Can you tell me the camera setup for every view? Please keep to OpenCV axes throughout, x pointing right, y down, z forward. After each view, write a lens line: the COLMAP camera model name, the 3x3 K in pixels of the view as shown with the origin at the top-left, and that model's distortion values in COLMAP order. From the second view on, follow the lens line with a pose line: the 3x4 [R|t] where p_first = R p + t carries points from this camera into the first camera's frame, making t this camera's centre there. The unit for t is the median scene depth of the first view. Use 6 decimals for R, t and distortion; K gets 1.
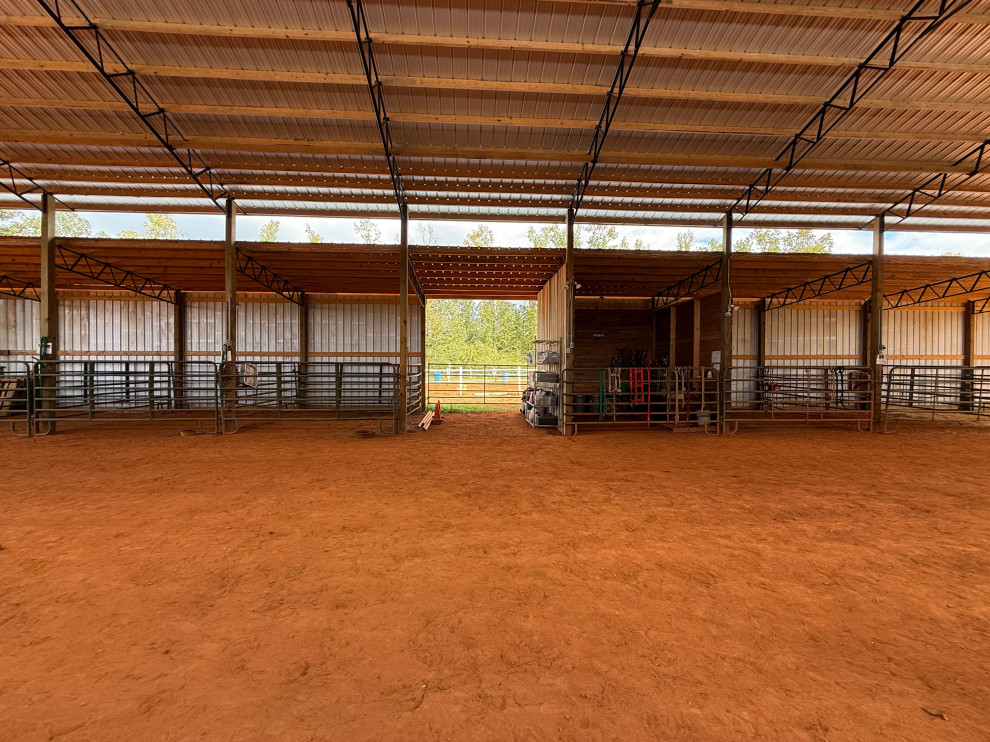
lens RADIAL K [[391.4, 0, 491.6], [0, 391.4, 372.6], [0, 0, 1]] dist [-0.002927, 0.000239]
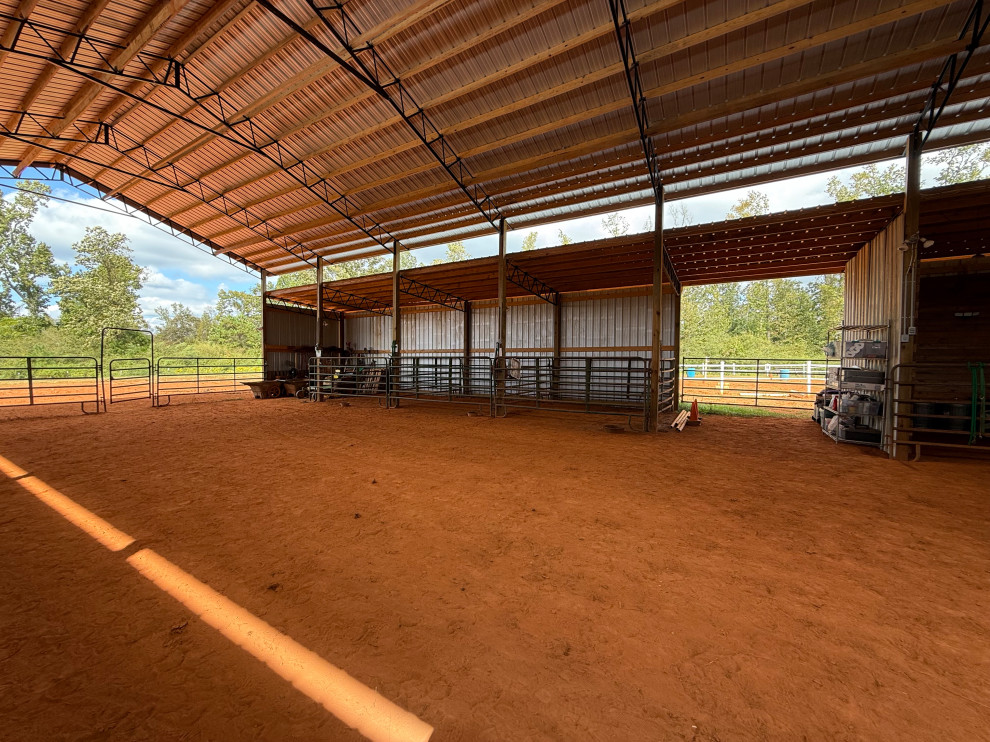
lens RADIAL K [[391.5, 0, 493.2], [0, 391.5, 372.3], [0, 0, 1]] dist [-0.004010, 0.000130]
pose [[0.823802, 0.016842, -0.566627, -0.015536], [-0.009546, 0.999829, 0.015840, 0.000115], [0.566797, -0.007640, 0.823822, 0.007844]]
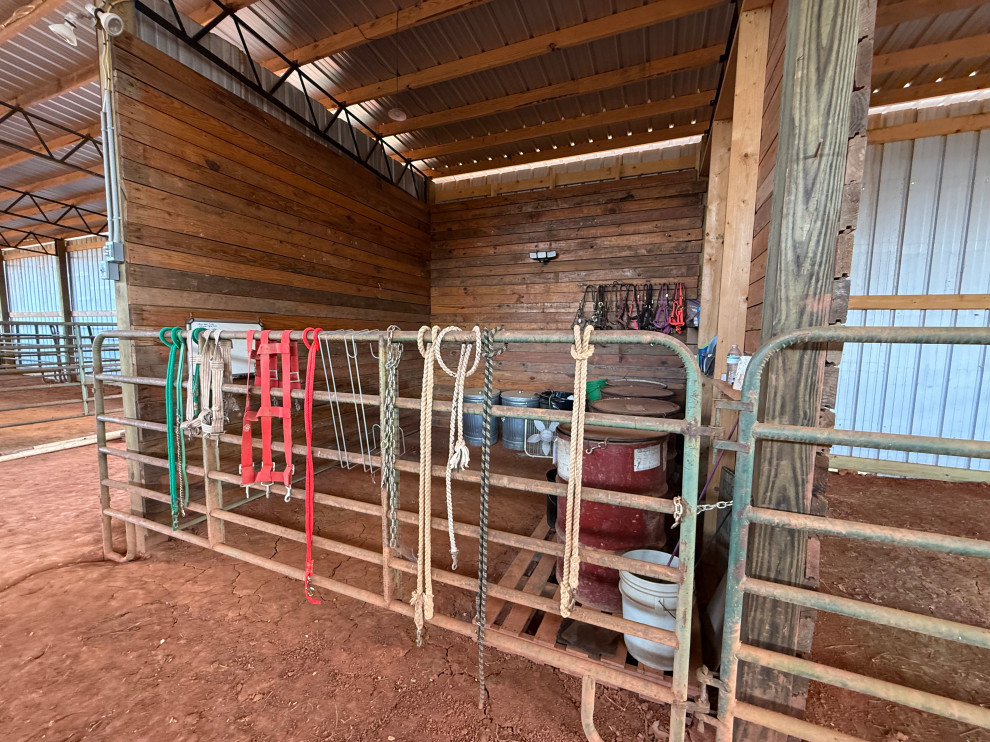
lens RADIAL K [[391.4, 0, 488.0], [0, 391.4, 374.3], [0, 0, 1]] dist [-0.002927, 0.000239]
pose [[0.898877, 0.053481, -0.434926, 0.596046], [-0.016172, 0.995897, 0.089038, -0.010034], [0.437903, -0.073001, 0.896053, 0.876787]]
